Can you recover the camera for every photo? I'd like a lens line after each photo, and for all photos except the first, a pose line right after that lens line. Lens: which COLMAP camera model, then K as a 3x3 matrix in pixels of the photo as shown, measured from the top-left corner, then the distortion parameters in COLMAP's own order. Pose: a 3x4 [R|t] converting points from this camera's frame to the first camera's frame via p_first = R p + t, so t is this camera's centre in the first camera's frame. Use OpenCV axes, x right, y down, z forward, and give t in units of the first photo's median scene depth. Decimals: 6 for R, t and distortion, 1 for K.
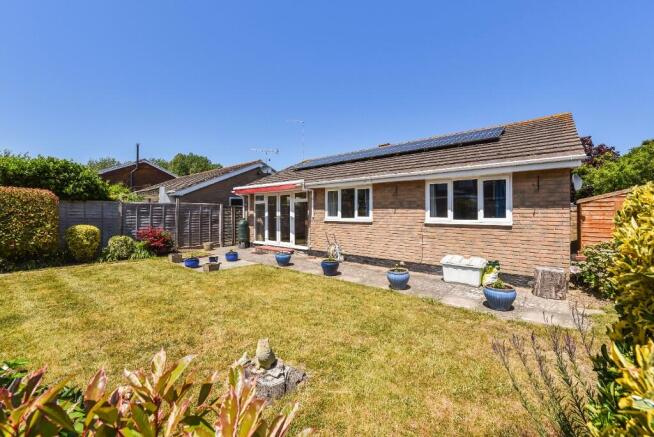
lens RADIAL K [[264.7, 0, 324.0], [0, 264.7, 215.9], [0, 0, 1]] dist [-0.013603, 0.000230]
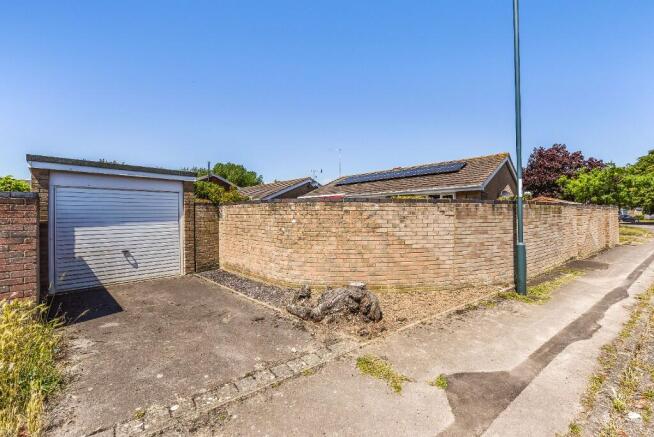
lens RADIAL K [[264.7, 0, 325.2], [0, 264.7, 218.9], [0, 0, 1]] dist [-0.013603, 0.000230]
pose [[0.994019, -0.000118, -0.109209, -0.007358], [-0.000872, 0.999959, -0.009016, 0.020181], [0.109206, 0.009057, 0.993978, -0.404417]]
